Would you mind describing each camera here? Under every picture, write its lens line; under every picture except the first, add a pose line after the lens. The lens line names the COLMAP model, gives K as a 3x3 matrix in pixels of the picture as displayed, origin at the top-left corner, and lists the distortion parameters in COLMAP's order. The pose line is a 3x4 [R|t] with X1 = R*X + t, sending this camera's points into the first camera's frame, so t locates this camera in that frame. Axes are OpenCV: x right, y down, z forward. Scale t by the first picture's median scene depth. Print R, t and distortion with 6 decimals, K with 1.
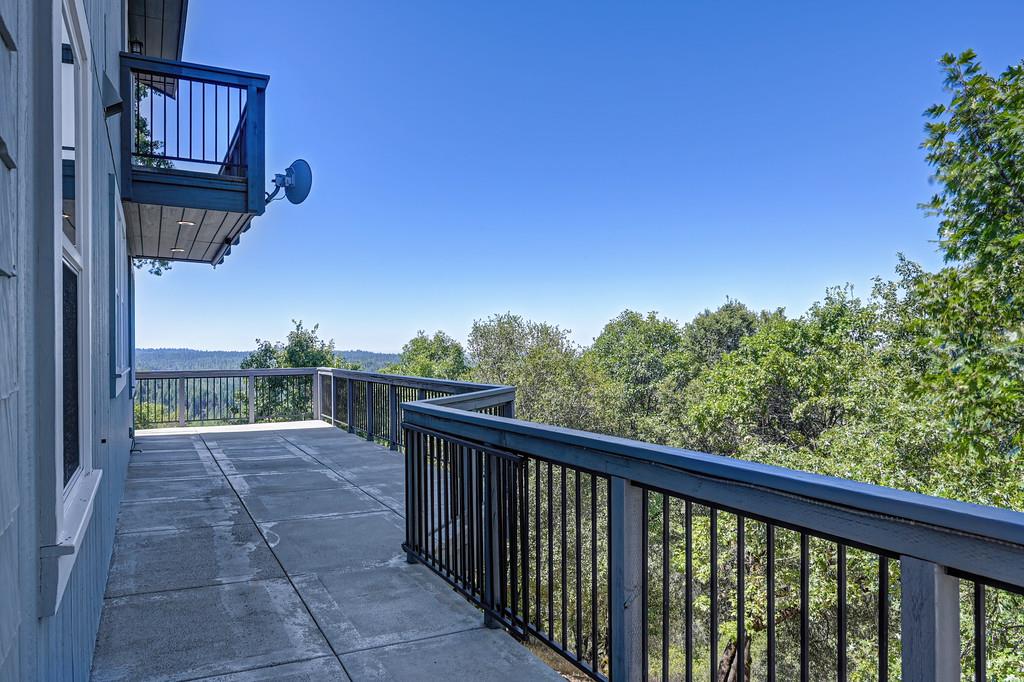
lens RADIAL K [[721.6, 0, 511.6], [0, 721.6, 345.2], [0, 0, 1]] dist [0.000729, 0.000443]
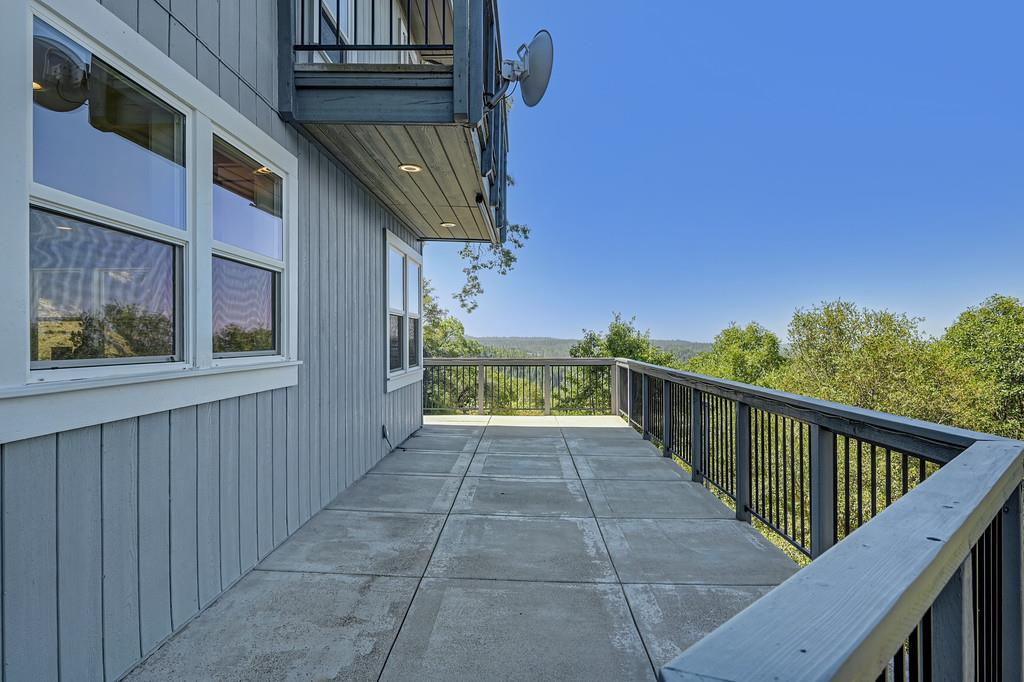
lens RADIAL K [[578.0, 0, 511.1], [0, 578.0, 340.8], [0, 0, 1]] dist [0.001699, 0.000362]
pose [[0.882245, 0.010285, -0.470678, -0.023820], [-0.006075, 0.999927, 0.010464, 0.001141], [0.470751, -0.006372, 0.882243, 0.167661]]
